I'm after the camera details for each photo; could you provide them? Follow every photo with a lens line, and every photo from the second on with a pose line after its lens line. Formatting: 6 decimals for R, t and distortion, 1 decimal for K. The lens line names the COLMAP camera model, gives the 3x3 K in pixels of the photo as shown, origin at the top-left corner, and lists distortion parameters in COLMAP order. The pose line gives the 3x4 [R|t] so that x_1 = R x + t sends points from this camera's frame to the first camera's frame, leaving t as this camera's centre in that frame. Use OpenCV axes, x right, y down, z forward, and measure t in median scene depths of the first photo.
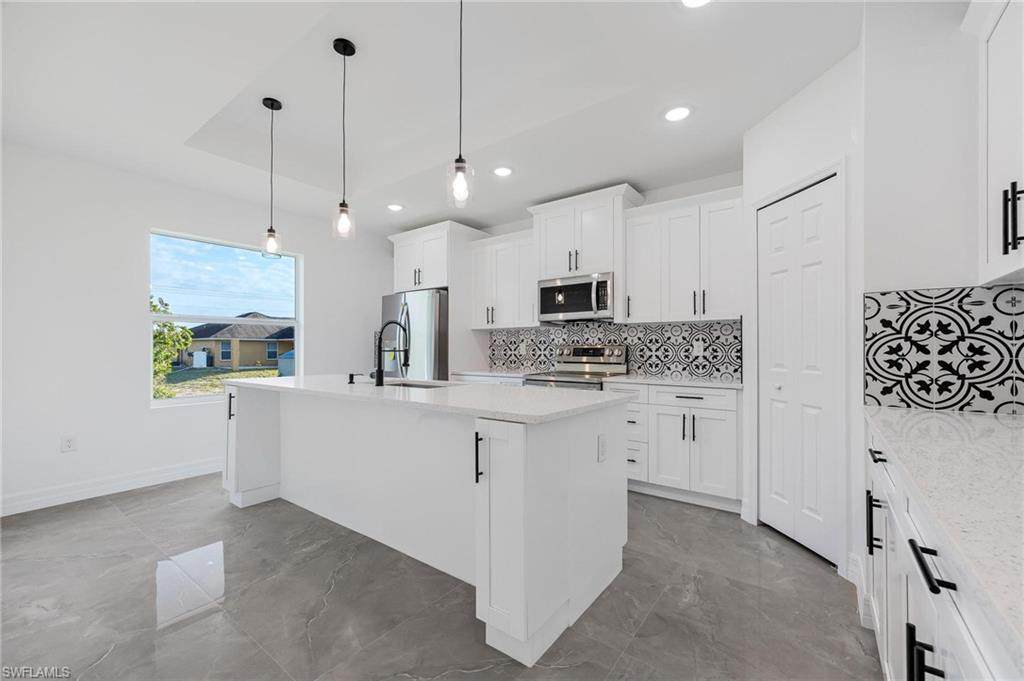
lens RADIAL K [[412.5, 0, 515.6], [0, 412.5, 345.5], [0, 0, 1]] dist [-0.002551, -0.000093]
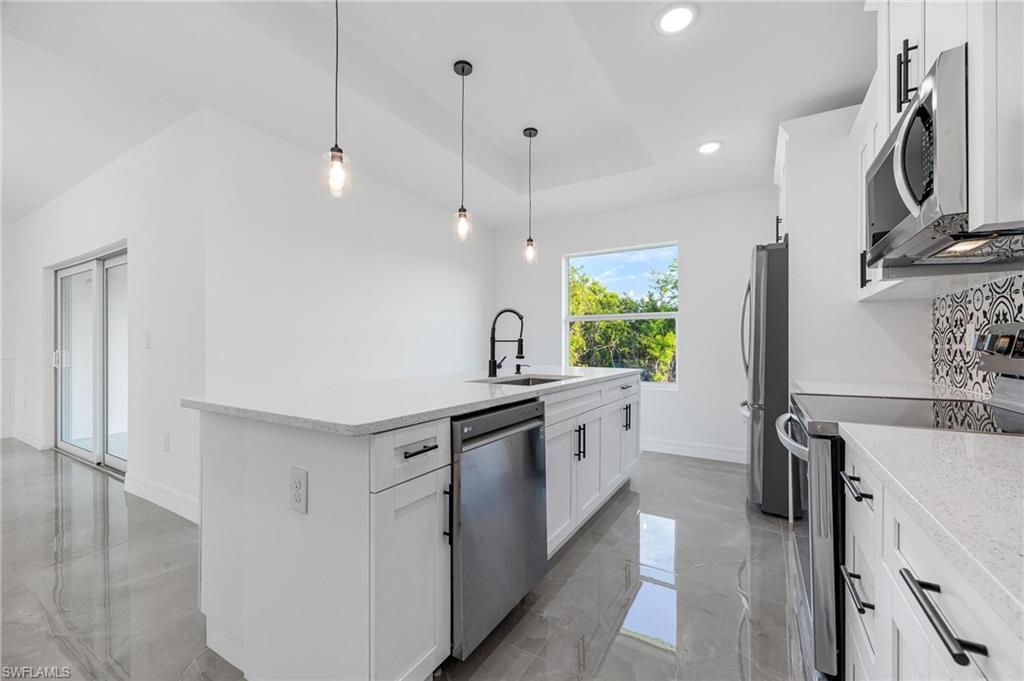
lens RADIAL K [[412.5, 0, 515.6], [0, 412.5, 345.5], [0, 0, 1]] dist [-0.002551, -0.000093]
pose [[0.110654, 0.000661, -0.993859, 0.474171], [0.007219, 0.999973, 0.001469, 0.016010], [0.993833, -0.007338, 0.110646, 0.680804]]
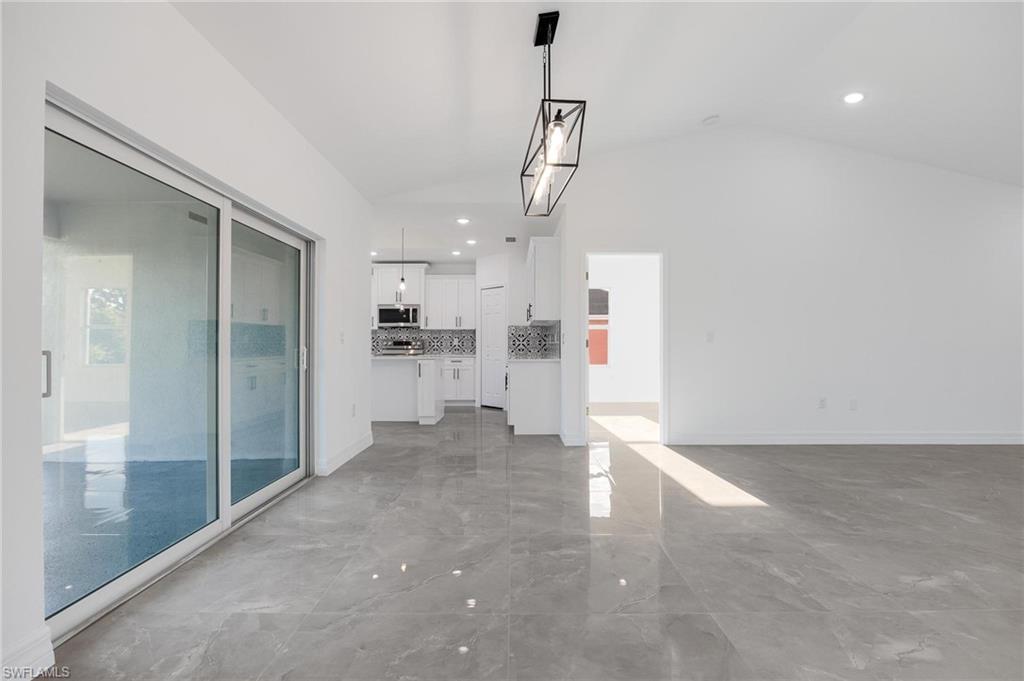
lens RADIAL K [[479.5, 0, 512.0], [0, 479.5, 340.5], [0, 0, 1]] dist [-0.014570, -0.000892]
pose [[0.804324, 0.005967, 0.594161, -0.827206], [-0.003285, 0.999979, -0.005596, 0.014818], [-0.594182, 0.002550, 0.804327, -1.219958]]
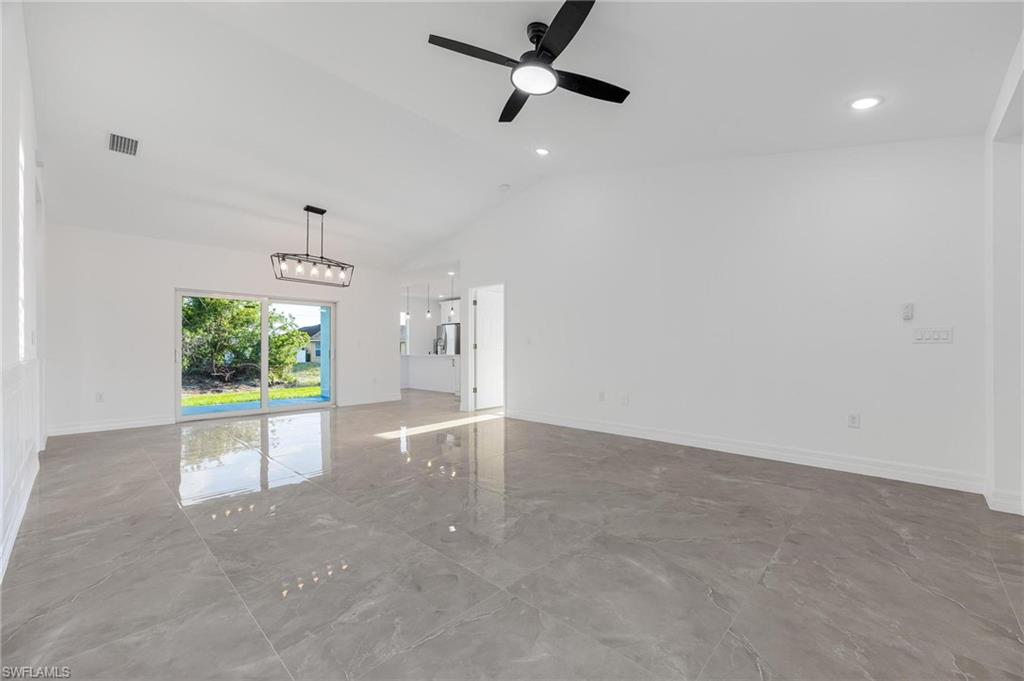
lens RADIAL K [[412.8, 0, 509.3], [0, 412.8, 348.1], [0, 0, 1]] dist [0.003908, 0.000402]
pose [[0.991048, -0.002944, -0.133475, 0.658349], [0.003836, 0.999972, 0.006422, 0.010109], [0.133452, -0.006877, 0.991031, -2.100009]]
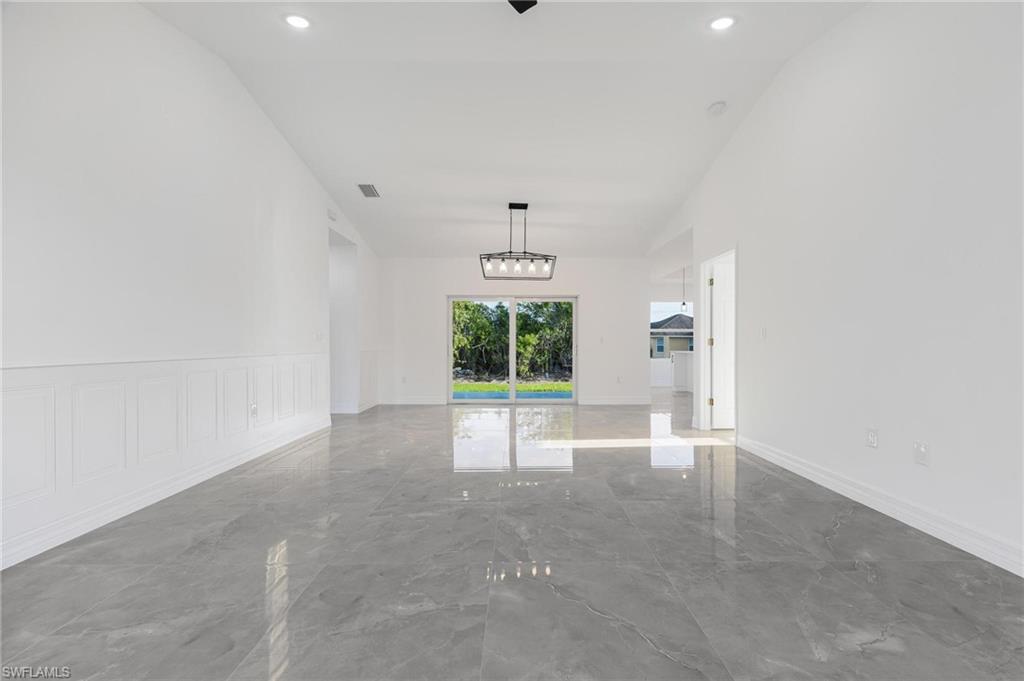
lens RADIAL K [[422.8, 0, 514.8], [0, 422.8, 344.6], [0, 0, 1]] dist [0.000986, 0.000087]
pose [[0.591274, -0.000333, -0.806471, 1.019066], [0.006588, 0.999969, 0.004417, 0.012348], [0.806444, -0.007925, 0.591258, -1.590789]]
